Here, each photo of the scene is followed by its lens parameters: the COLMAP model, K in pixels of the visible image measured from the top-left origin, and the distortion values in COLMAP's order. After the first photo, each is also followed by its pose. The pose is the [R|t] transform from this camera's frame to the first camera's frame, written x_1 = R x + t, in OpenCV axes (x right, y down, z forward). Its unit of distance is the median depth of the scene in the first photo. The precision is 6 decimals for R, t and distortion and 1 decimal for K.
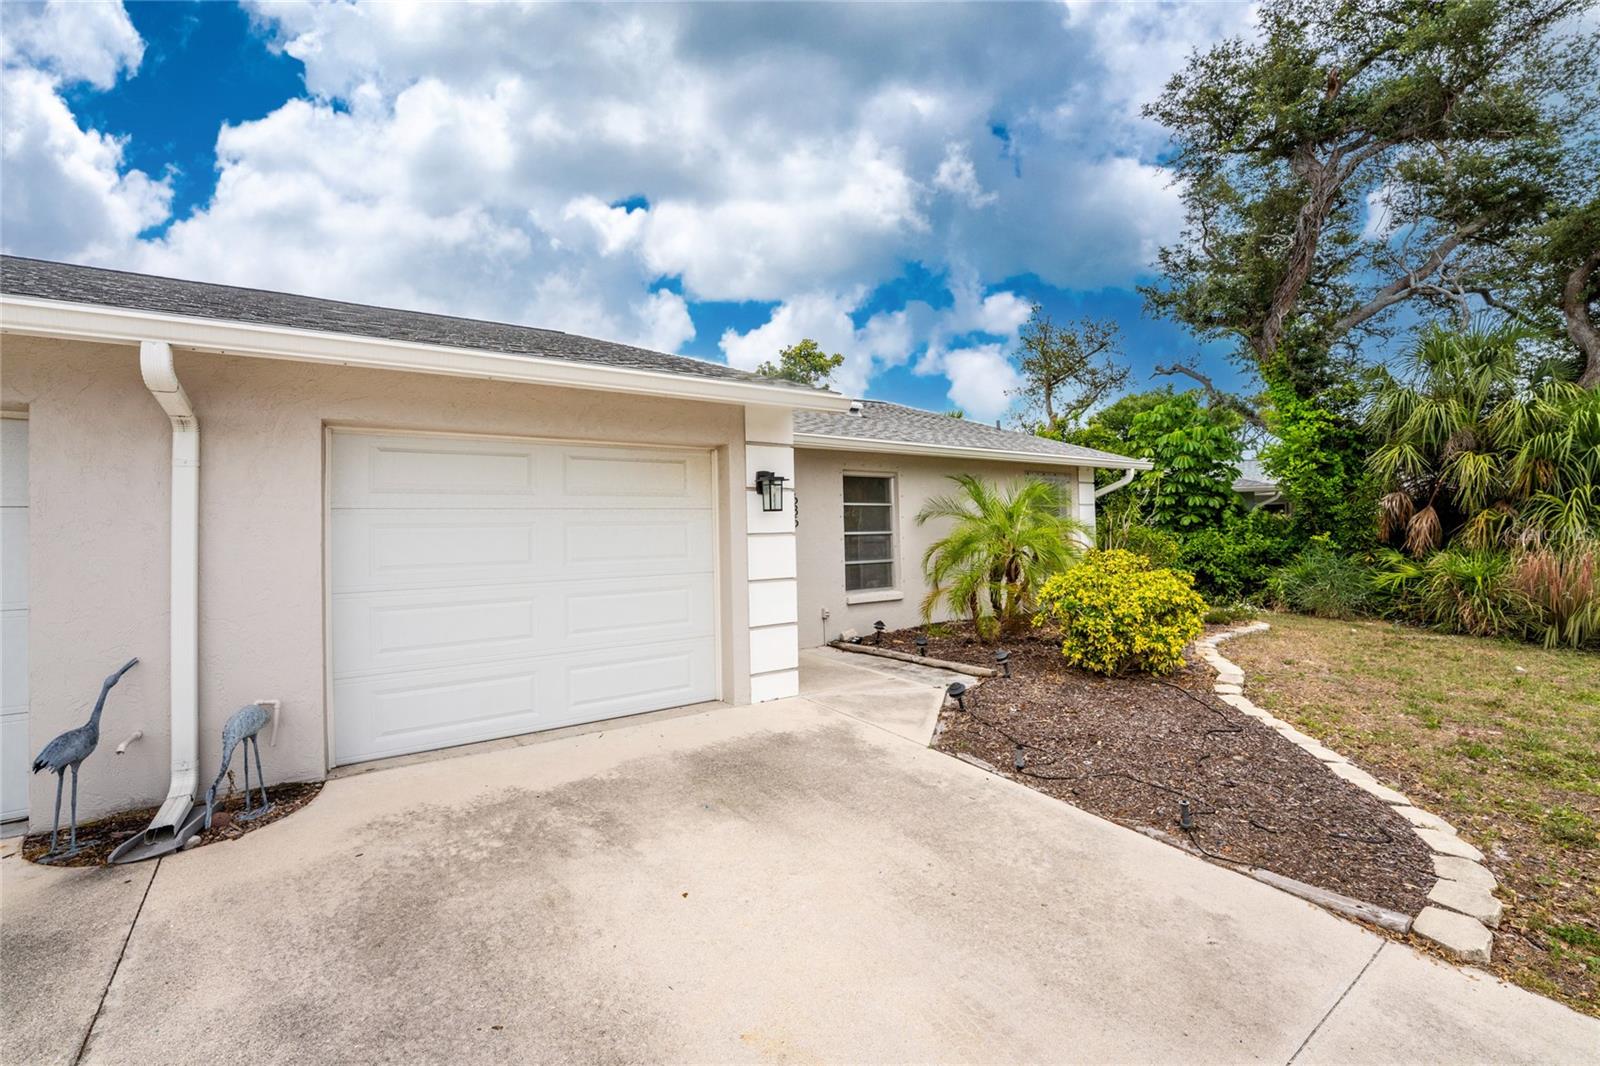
lens RADIAL K [[650.7, 0, 798.5], [0, 650.7, 522.8], [0, 0, 1]] dist [-0.014759, 0.001545]
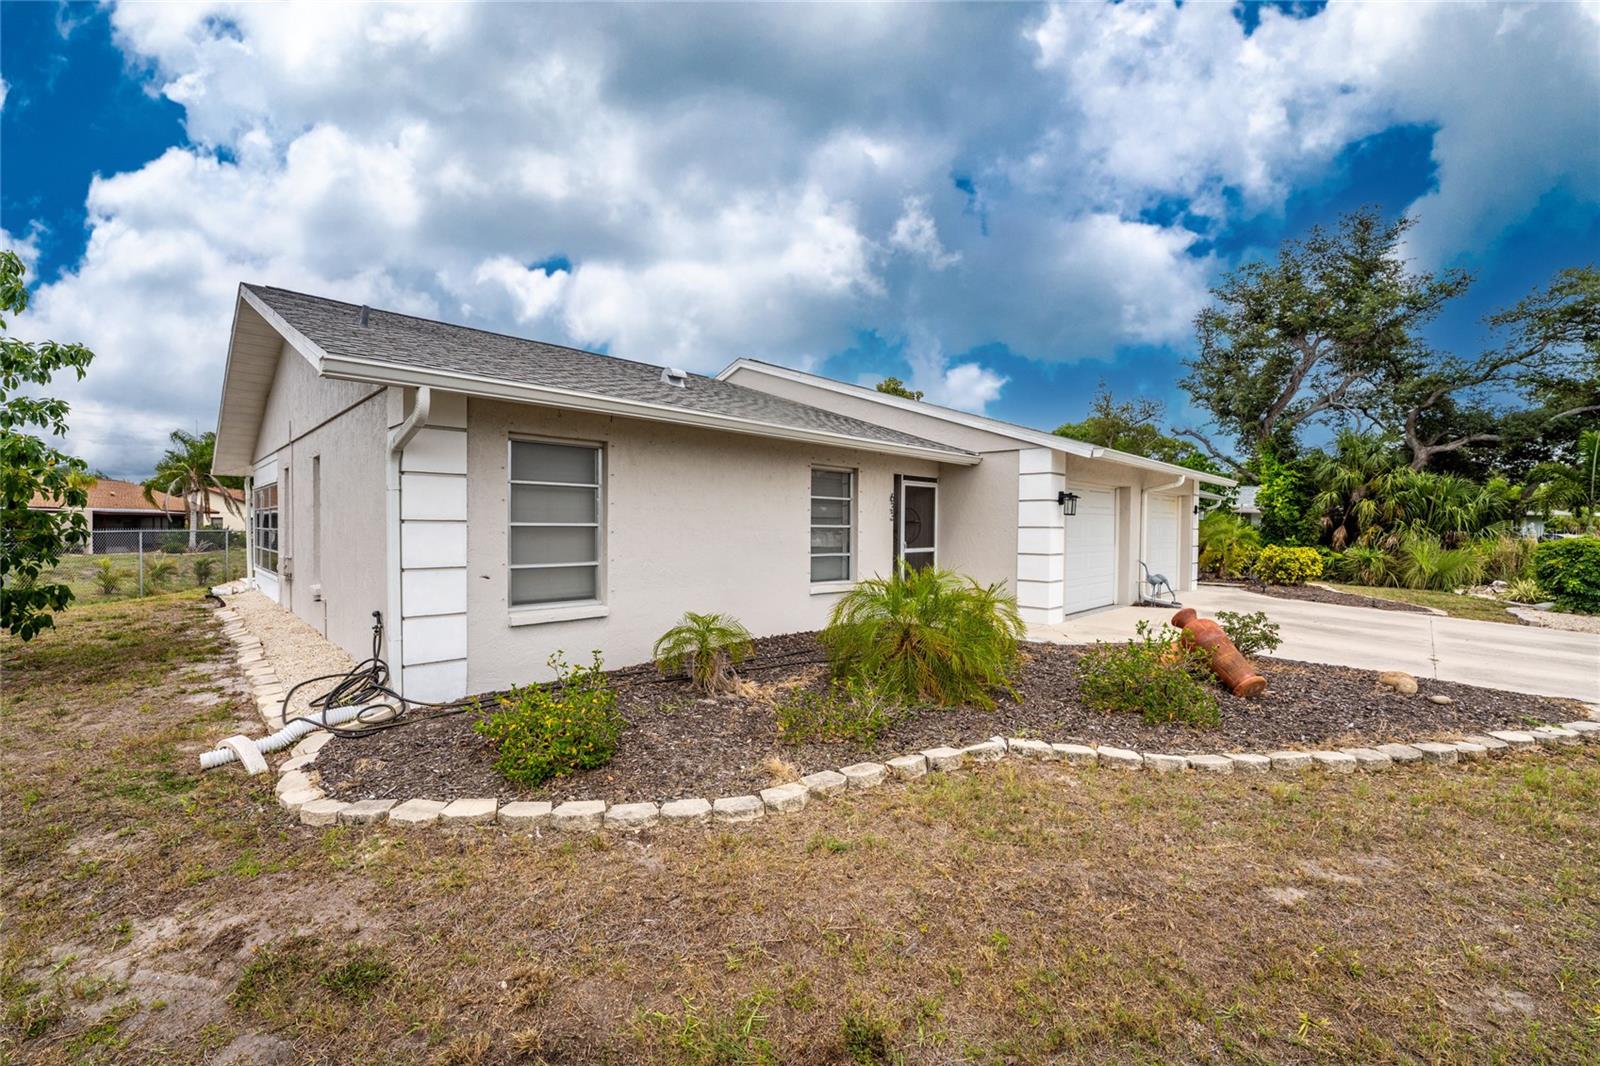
lens RADIAL K [[650.7, 0, 792.1], [0, 650.7, 536.5], [0, 0, 1]] dist [-0.014759, 0.001545]
pose [[0.982291, 0.033481, 0.184346, -1.003358], [-0.040195, 0.998653, 0.032804, 0.013037], [-0.182999, -0.039633, 0.982314, -0.610579]]
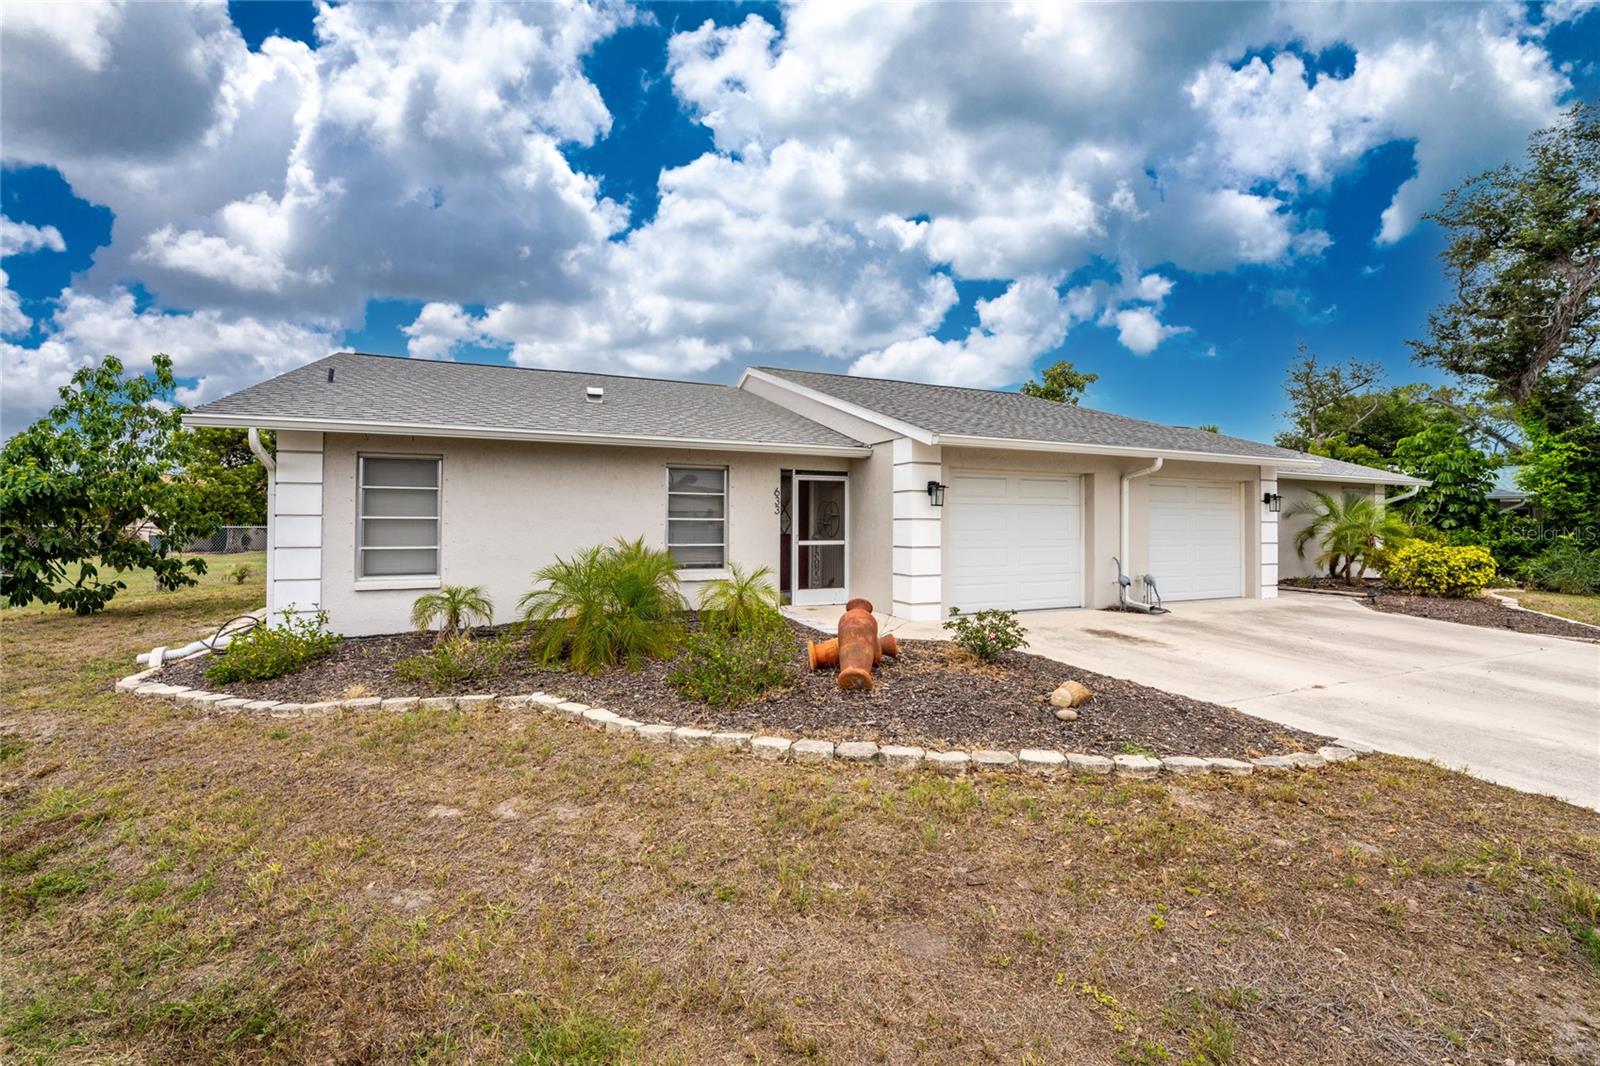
lens RADIAL K [[650.7, 0, 798.7], [0, 650.7, 513.0], [0, 0, 1]] dist [-0.014759, 0.001545]
pose [[0.980519, 0.028729, -0.194310, -0.542762], [-0.027528, 0.999582, 0.008877, 0.005218], [0.194483, -0.003355, 0.980900, -0.667733]]
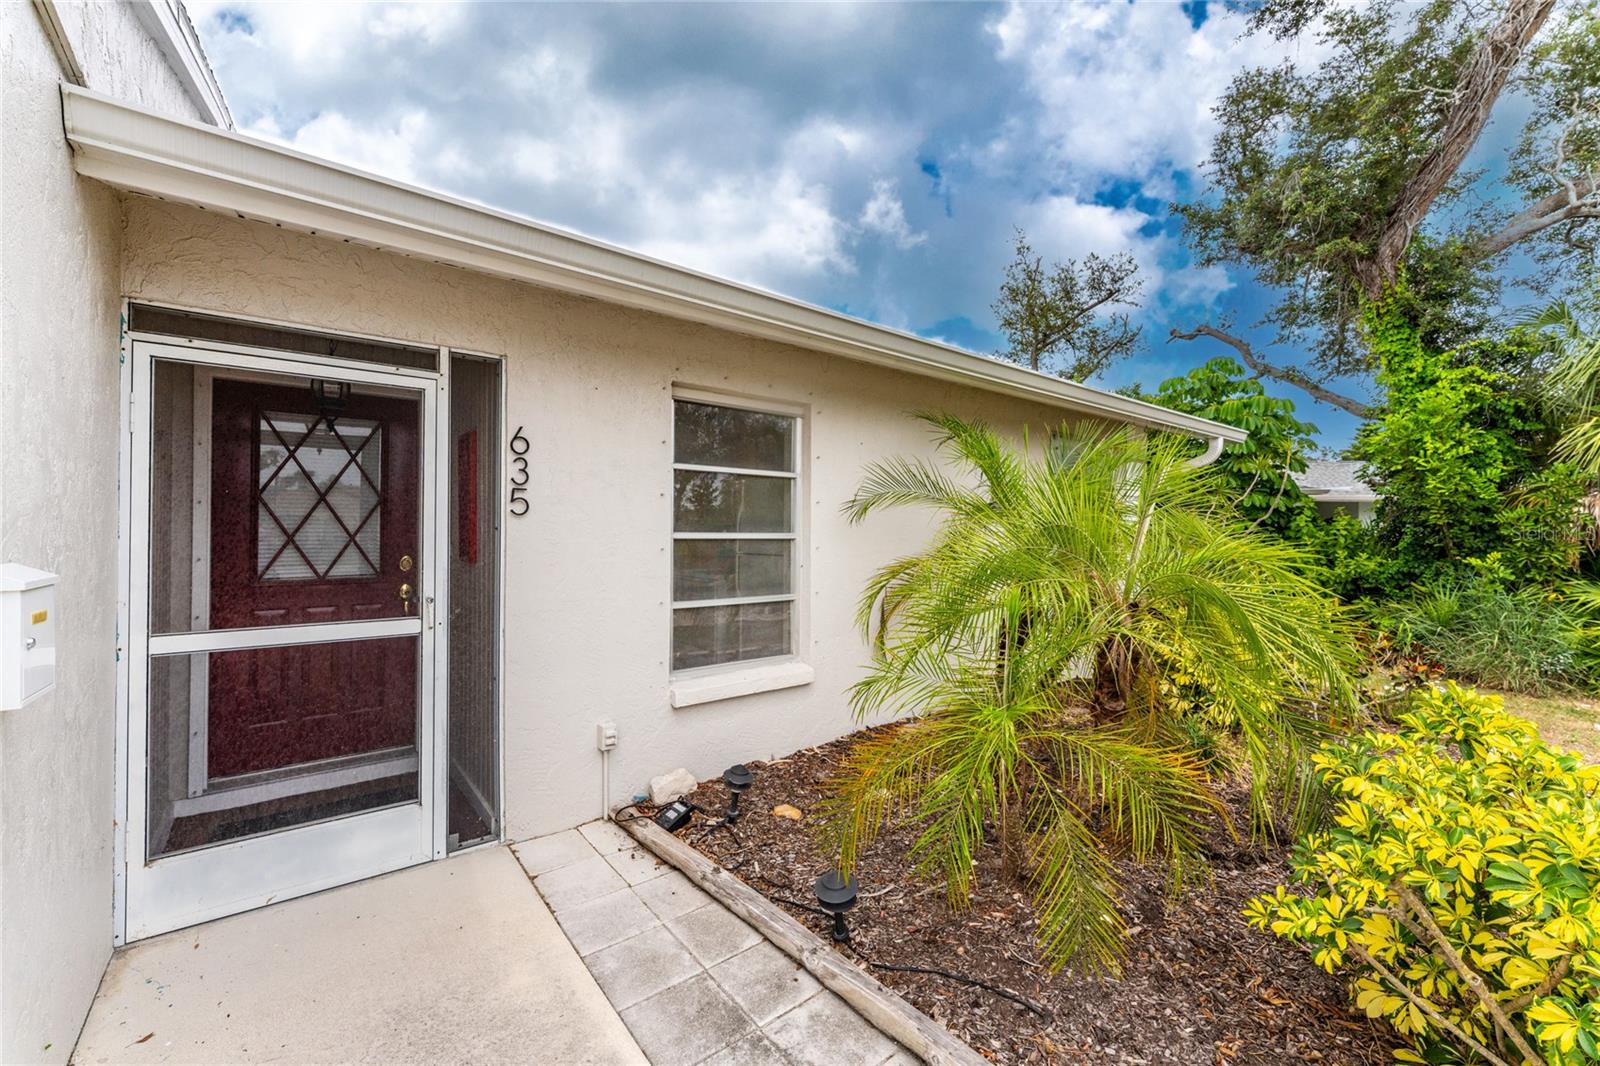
lens RADIAL K [[650.7, 0, 794.0], [0, 650.7, 531.6], [0, 0, 1]] dist [-0.014759, 0.001545]
pose [[0.997276, 0.030737, 0.067045, 0.085598], [-0.032255, 0.999244, 0.021680, 0.001284], [-0.066328, -0.023784, 0.997514, 0.409505]]
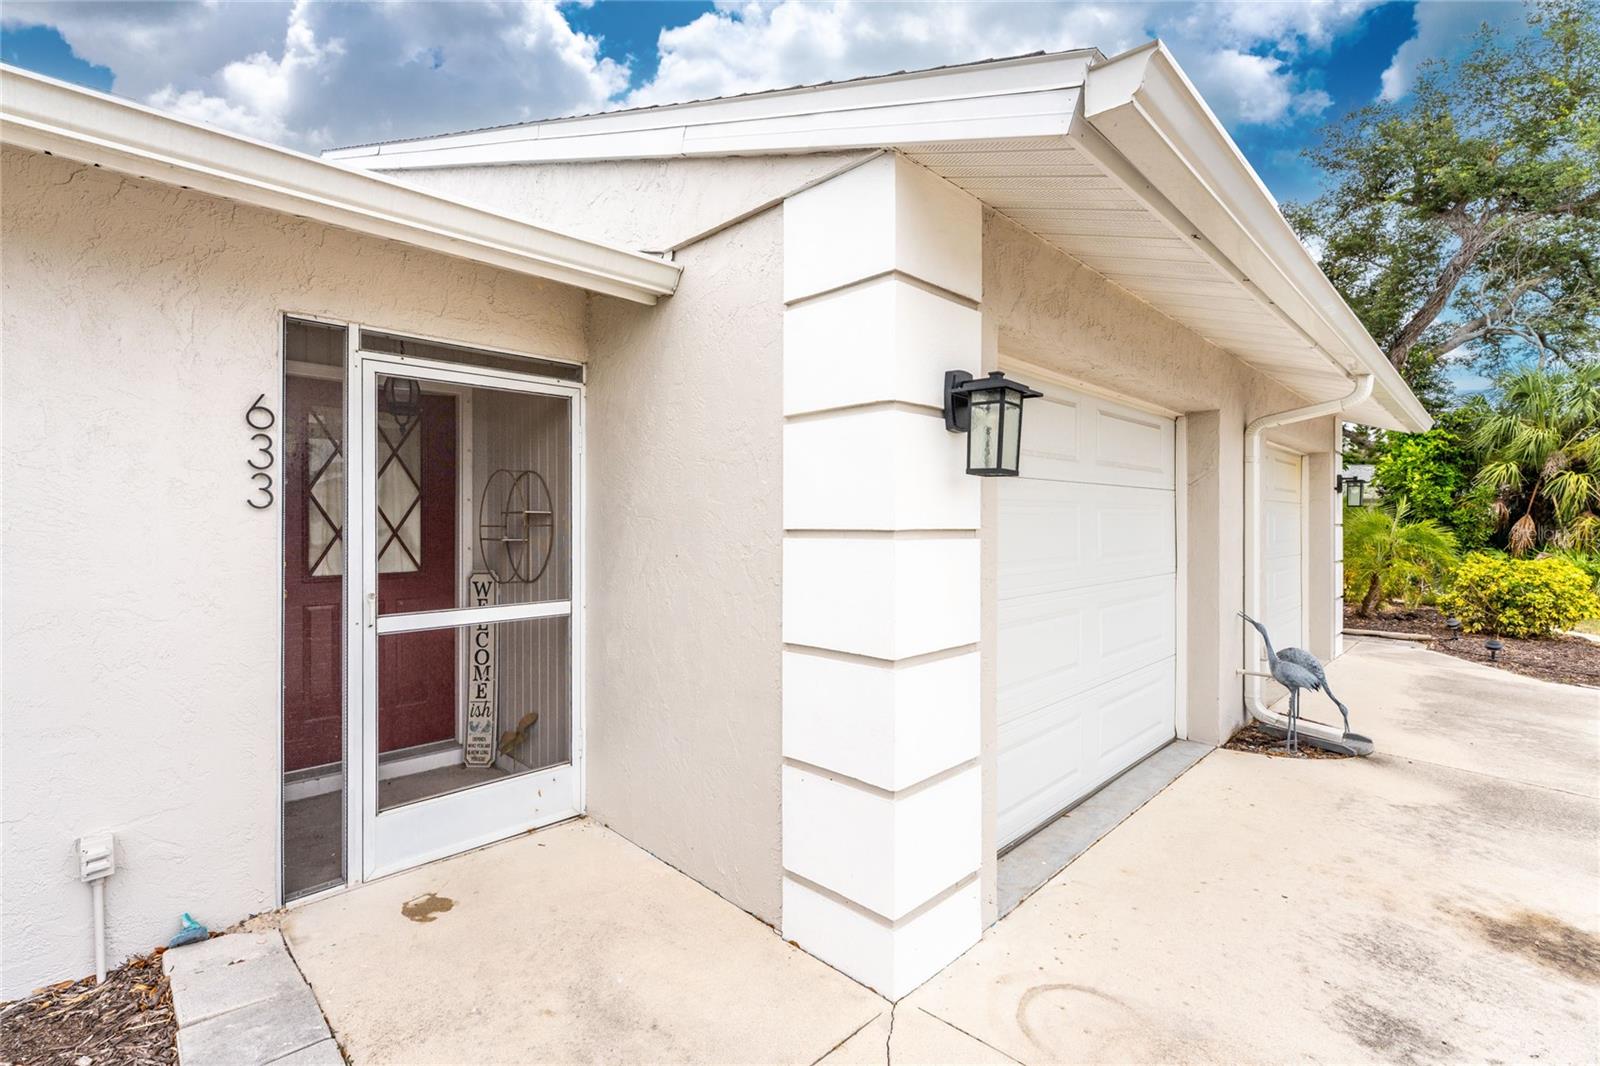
lens RADIAL K [[705.0, 0, 786.3], [0, 705.0, 524.3], [0, 0, 1]] dist [0.002742, -0.000437]
pose [[0.984341, 0.026641, 0.174249, -0.618330], [-0.030394, 0.999359, 0.018903, 0.010609], [-0.173634, -0.023904, 0.984520, -0.076081]]
